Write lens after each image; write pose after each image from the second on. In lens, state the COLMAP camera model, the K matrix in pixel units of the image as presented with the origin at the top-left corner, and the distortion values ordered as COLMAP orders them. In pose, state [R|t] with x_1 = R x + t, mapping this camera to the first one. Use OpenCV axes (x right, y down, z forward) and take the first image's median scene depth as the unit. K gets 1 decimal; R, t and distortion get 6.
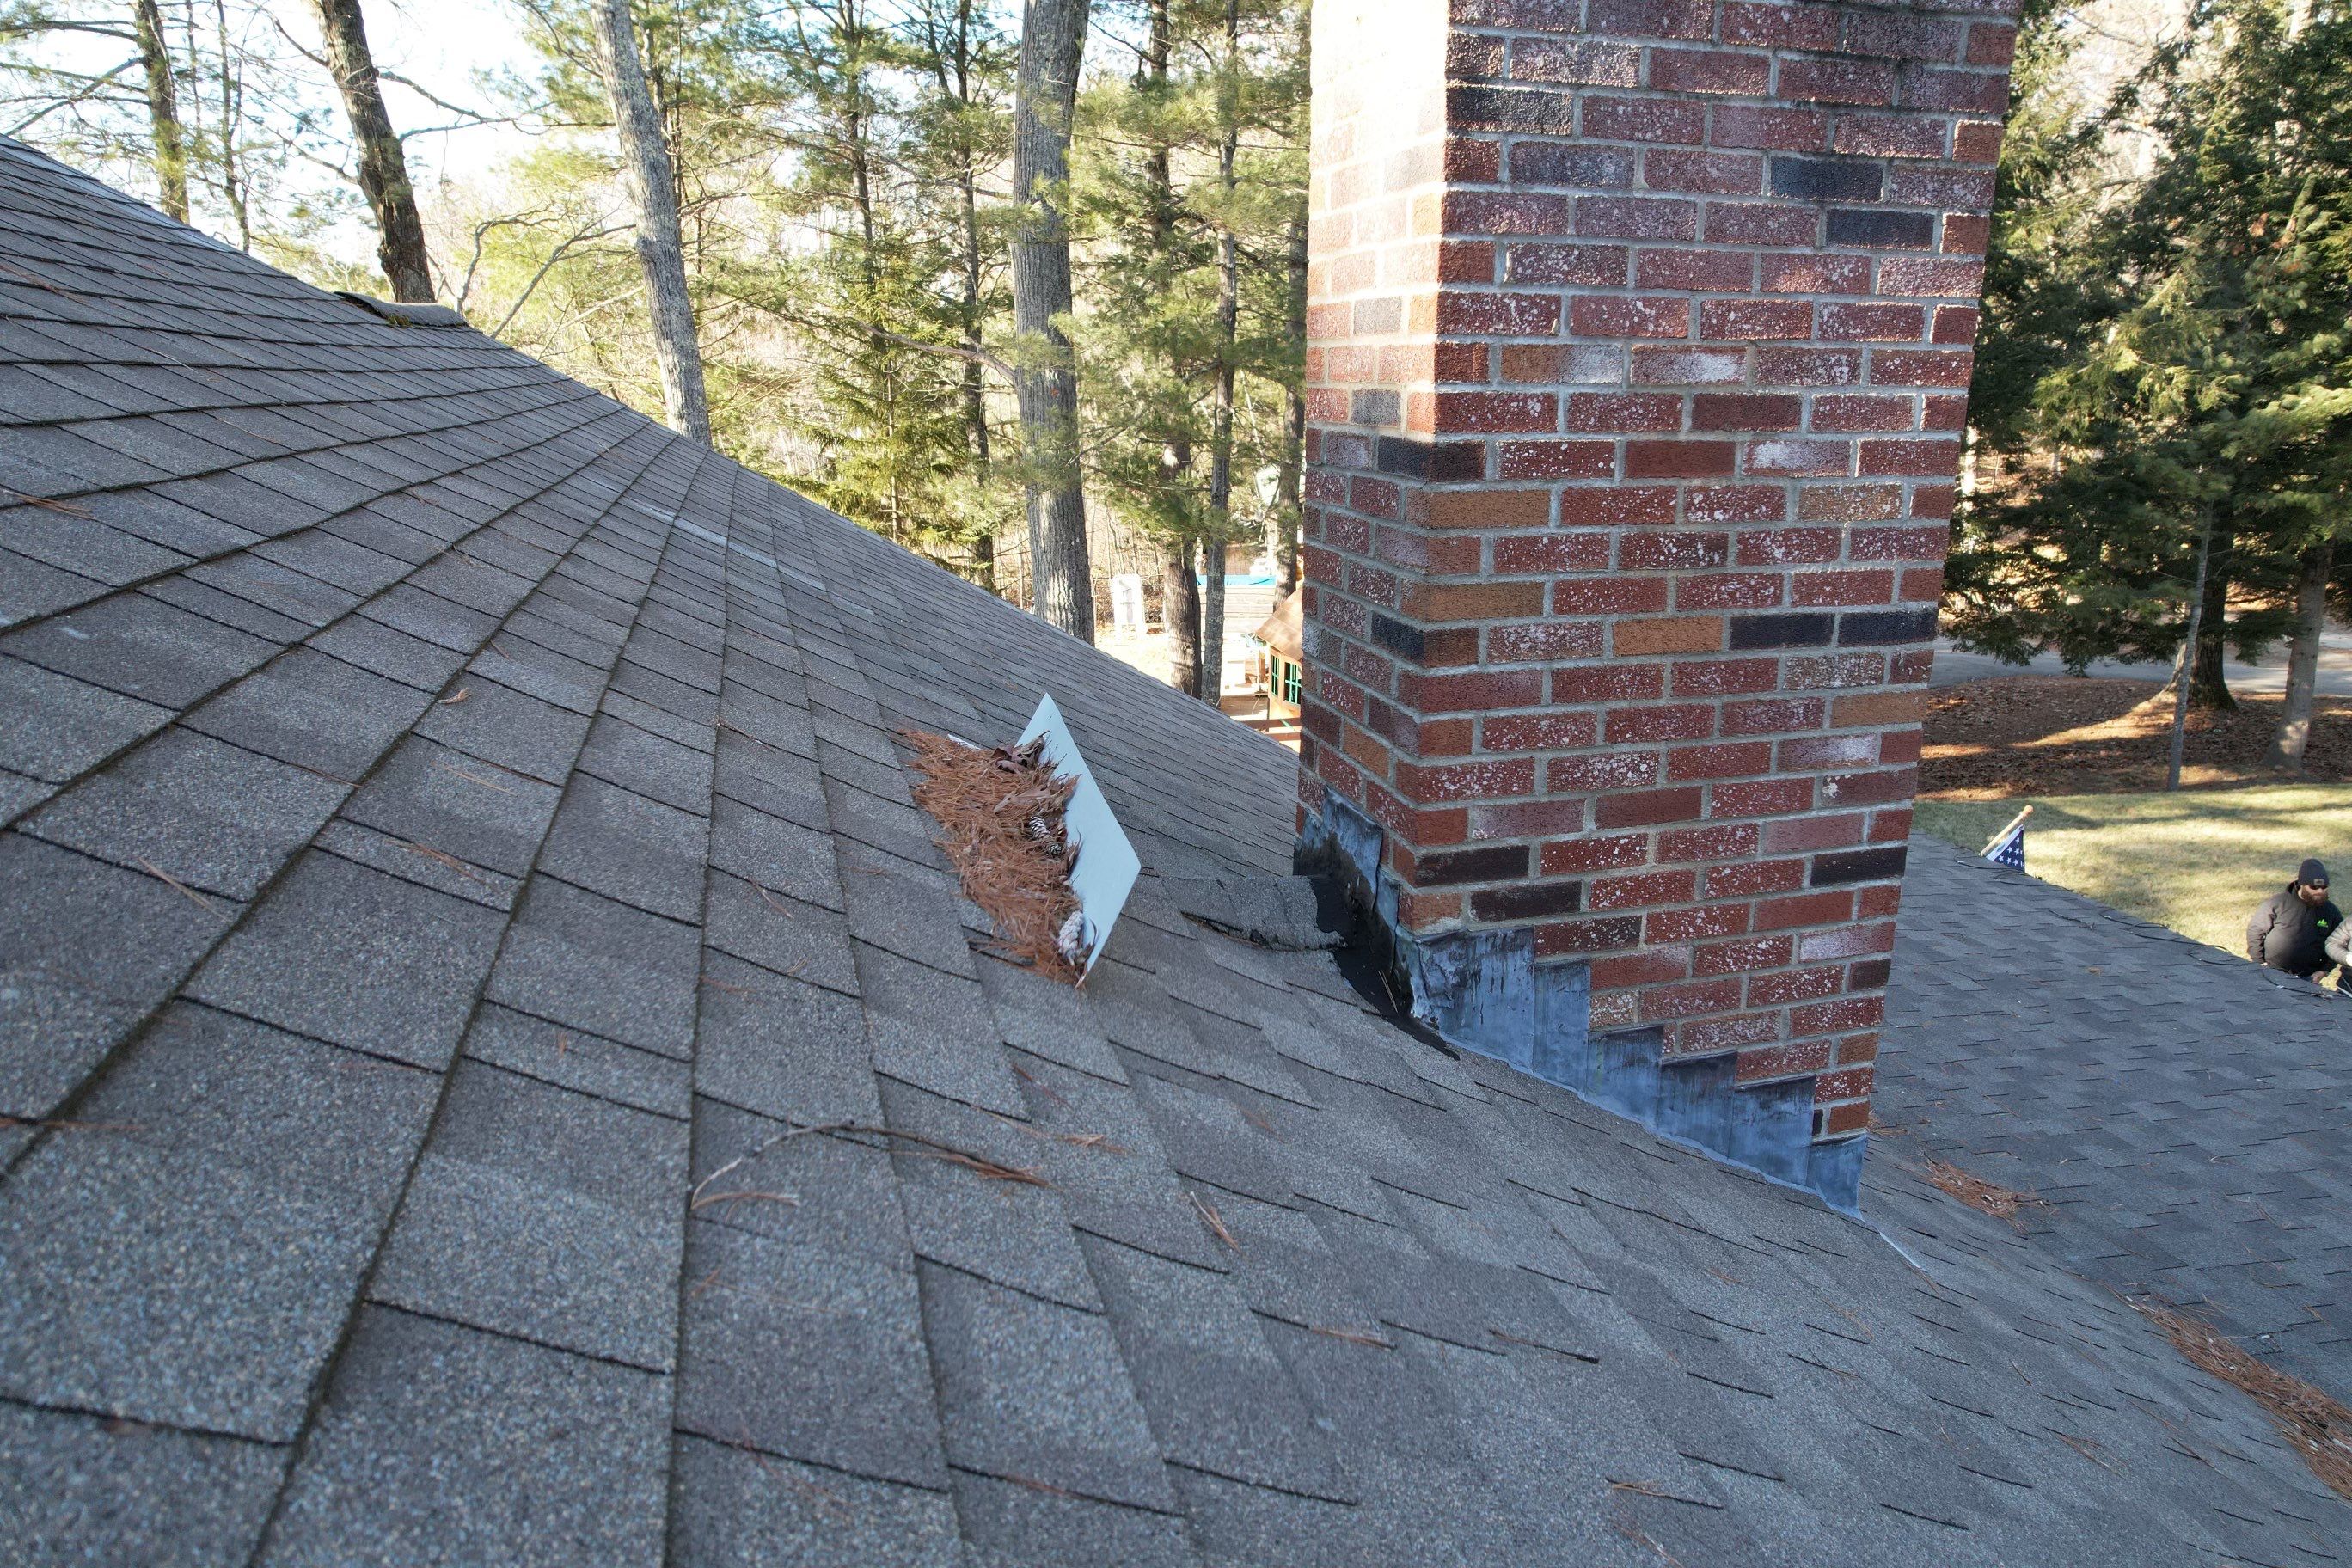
lens RADIAL K [[1507.9, 0, 1166.9], [0, 1507.9, 783.2], [0, 0, 1]] dist [-0.032264, 0.012726]
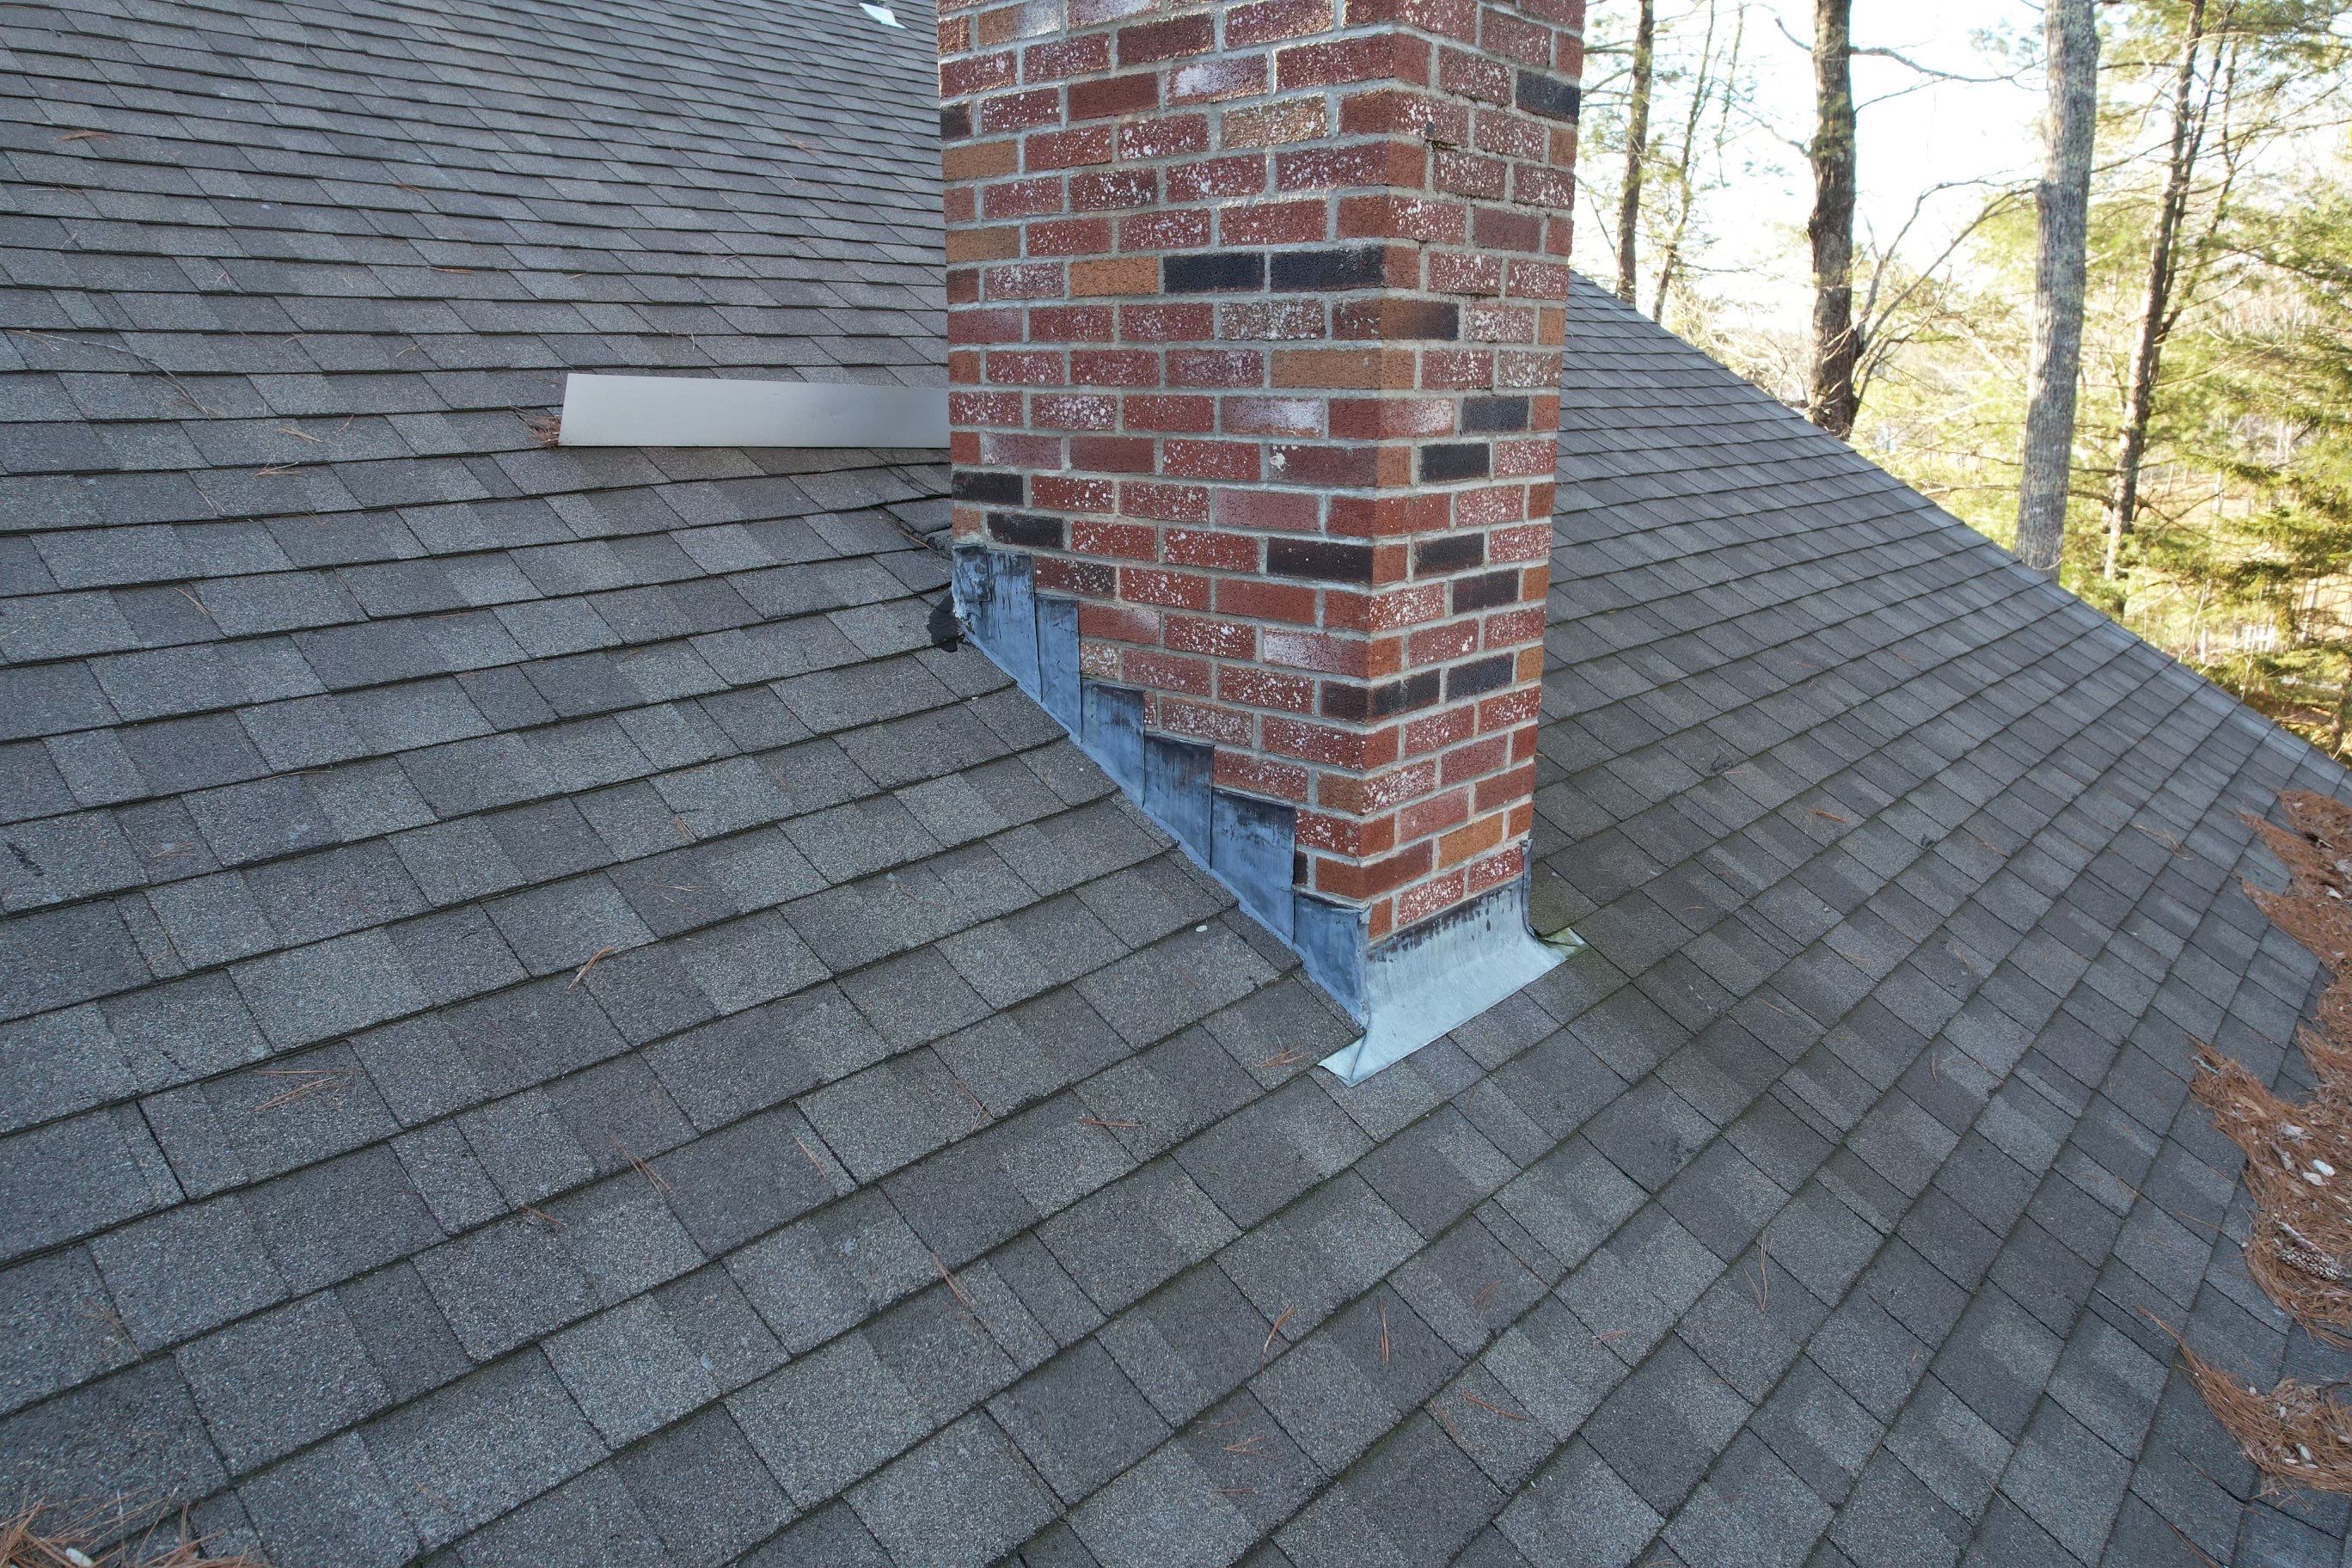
lens RADIAL K [[1507.9, 0, 1157.8], [0, 1507.9, 785.6], [0, 0, 1]] dist [-0.032264, 0.012726]
pose [[0.520725, 0.224445, -0.823693, 1.245783], [-0.231496, 0.965797, 0.116818, 0.108136], [0.821739, 0.129852, 0.554872, 0.488166]]
